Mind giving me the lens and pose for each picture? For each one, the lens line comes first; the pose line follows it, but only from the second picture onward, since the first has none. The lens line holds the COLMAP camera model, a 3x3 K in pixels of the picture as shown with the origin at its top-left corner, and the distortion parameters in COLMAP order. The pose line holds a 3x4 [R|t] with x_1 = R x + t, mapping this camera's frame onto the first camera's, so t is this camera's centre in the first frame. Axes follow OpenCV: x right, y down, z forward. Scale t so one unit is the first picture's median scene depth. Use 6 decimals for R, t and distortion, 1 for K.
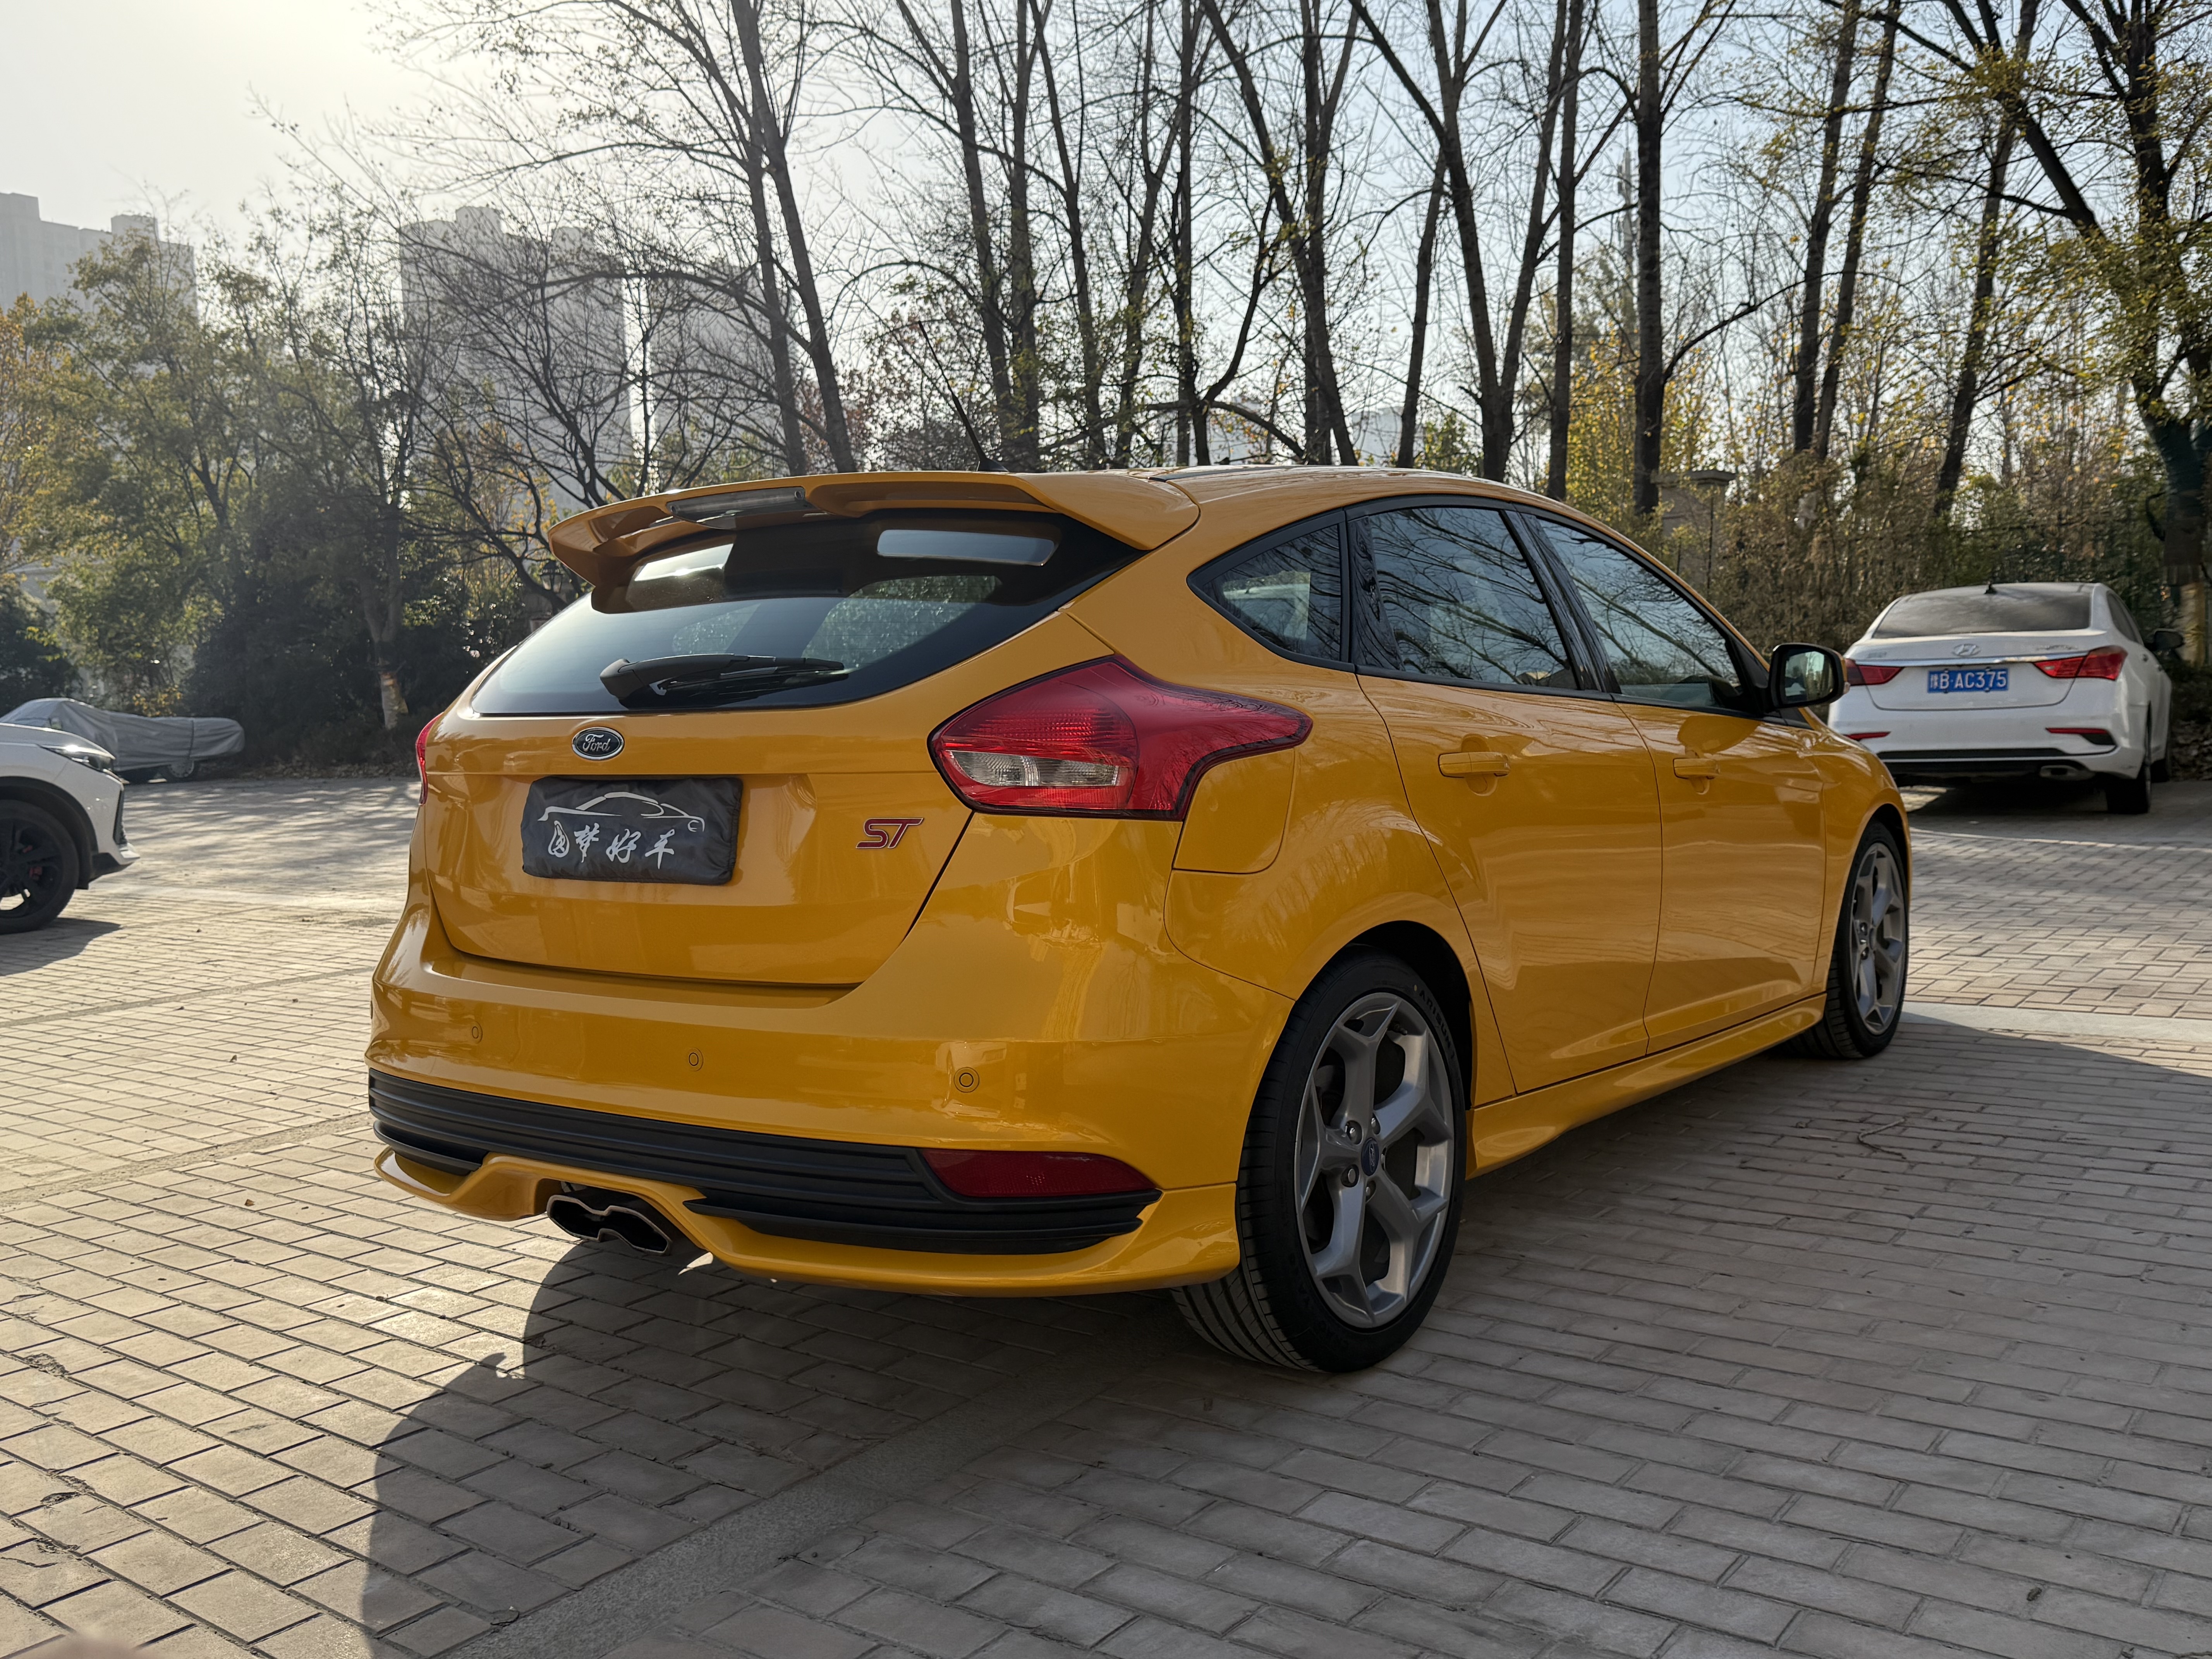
lens RADIAL K [[1944.7, 0, 1105.9], [0, 1944.7, 819.9], [0, 0, 1]] dist [0.018742, -0.005260]
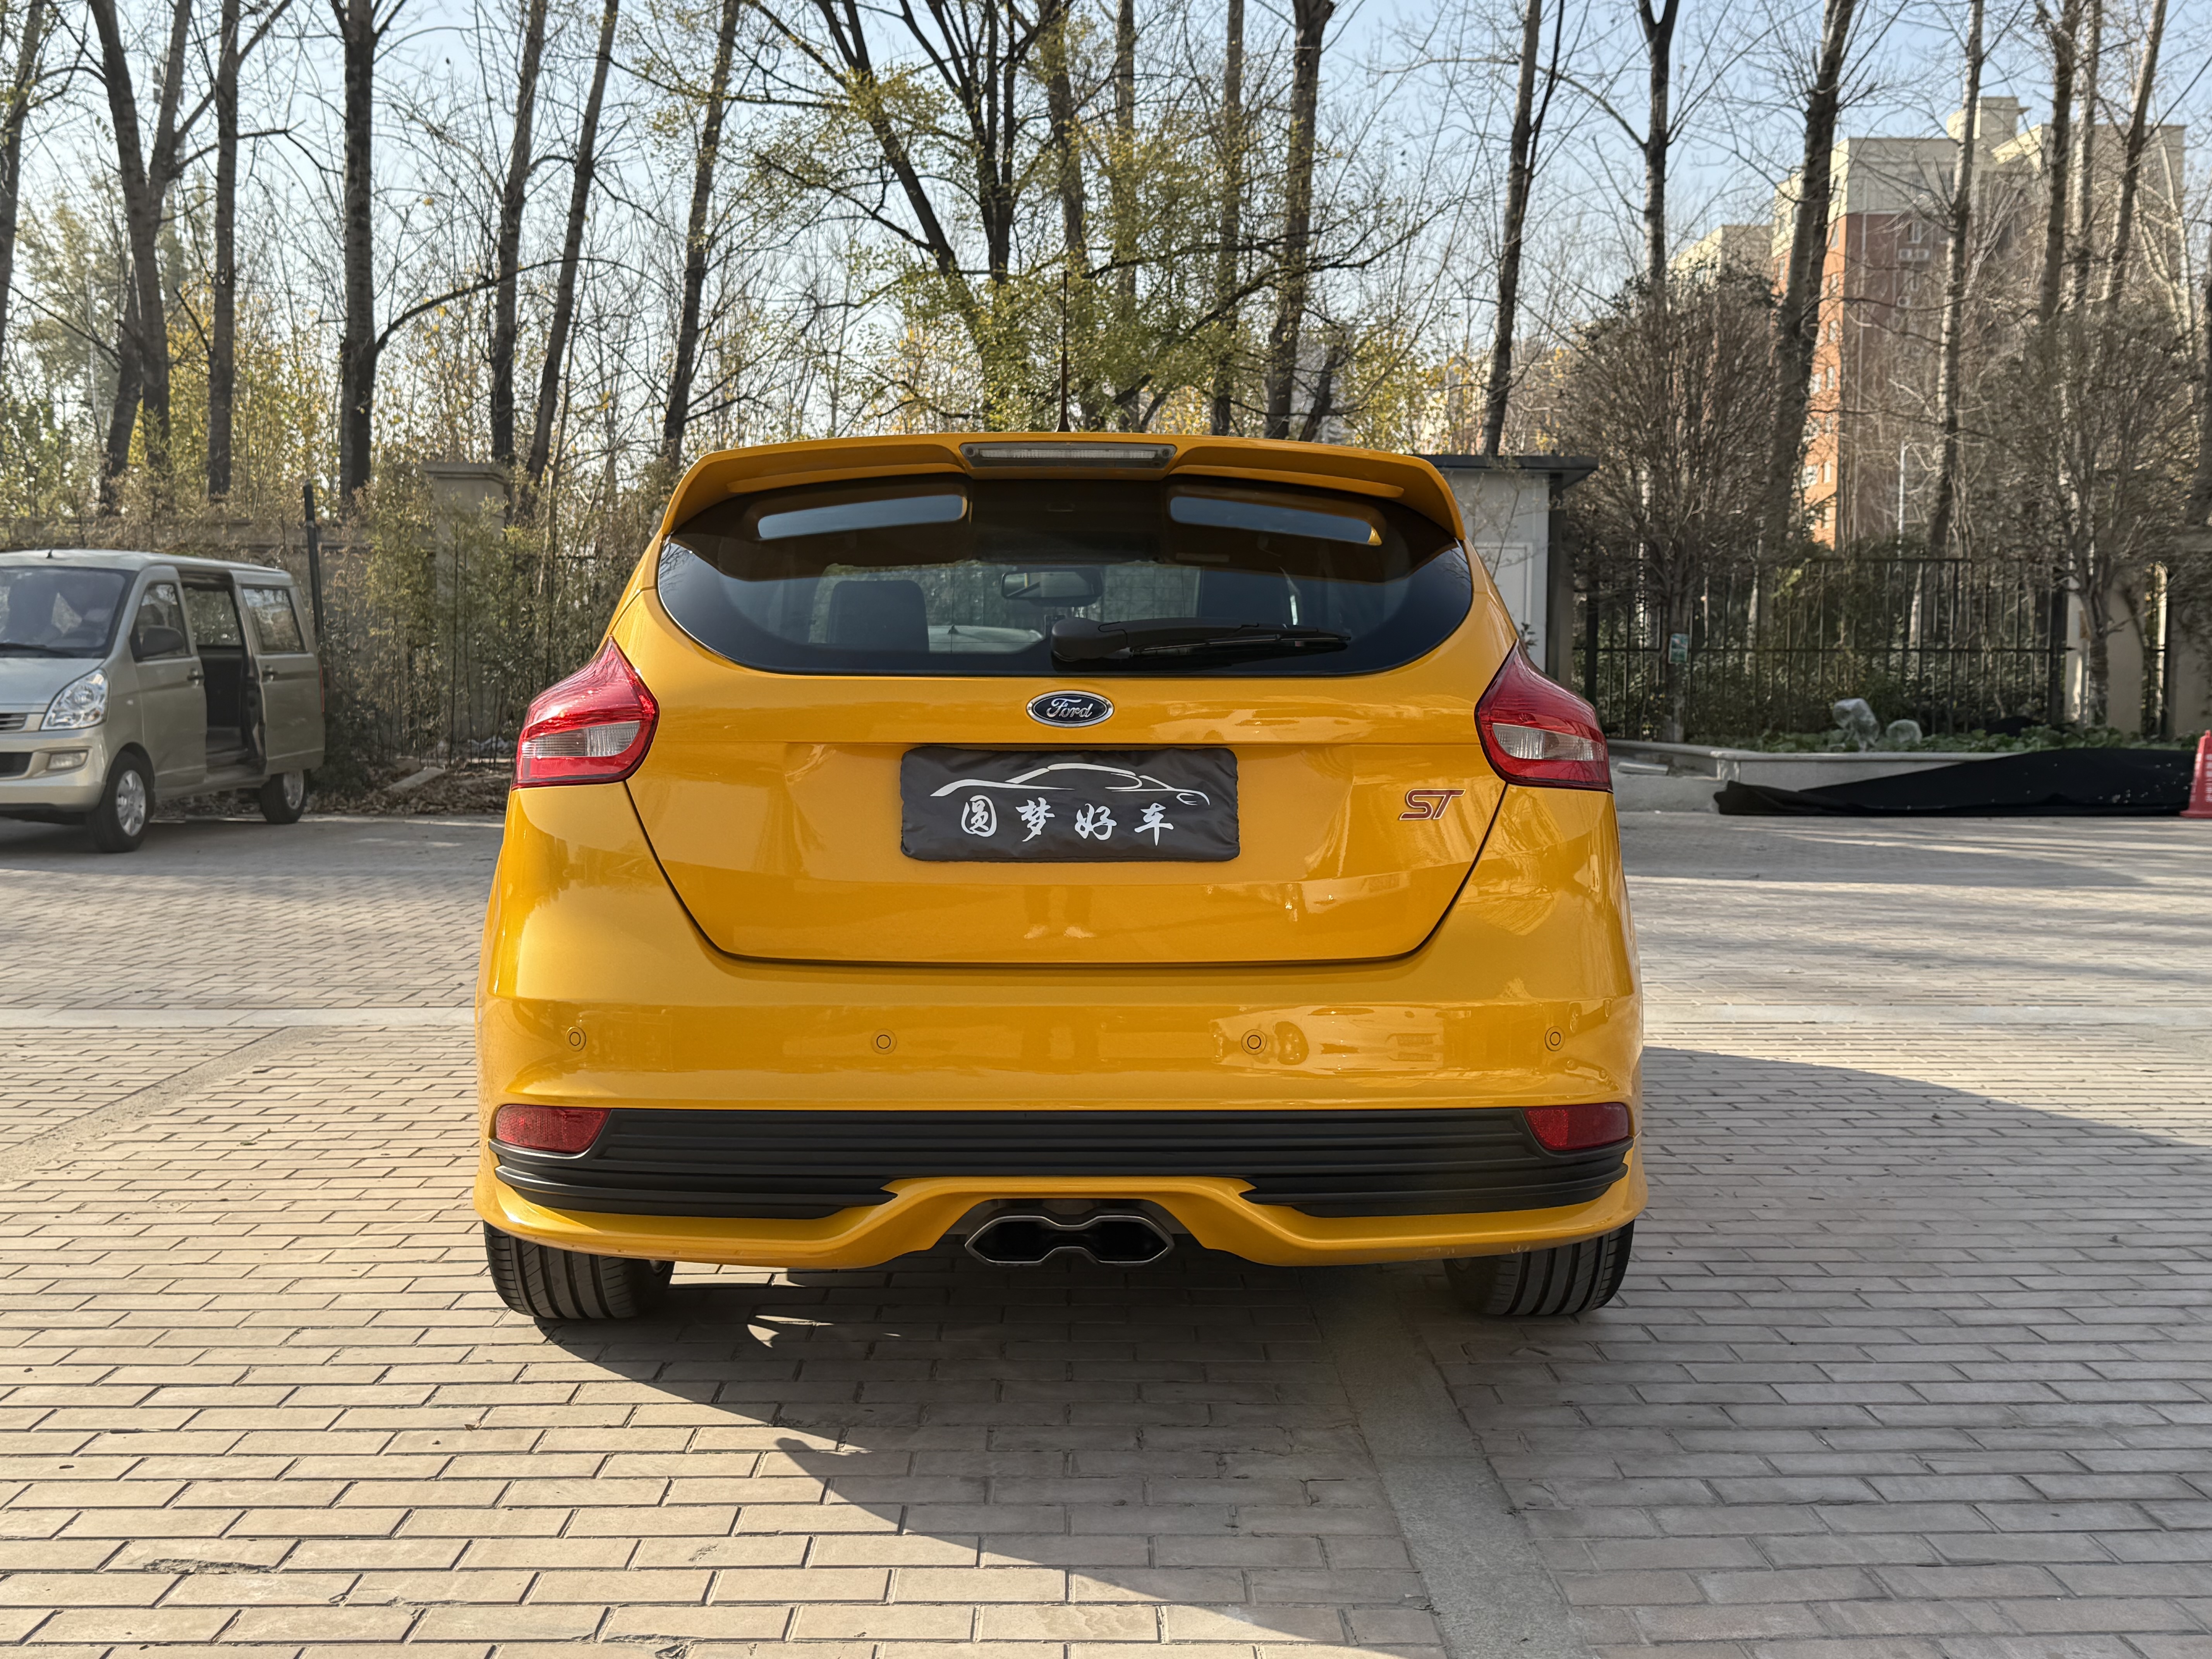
lens RADIAL K [[2309.2, 0, 1107.1], [0, 2309.2, 834.8], [0, 0, 1]] dist [0.039082, 0.000000]
pose [[0.791529, -0.000592, 0.611131, -0.910659], [0.011635, 0.999833, -0.014101, 0.034960], [-0.611021, 0.018271, 0.791403, 0.143114]]
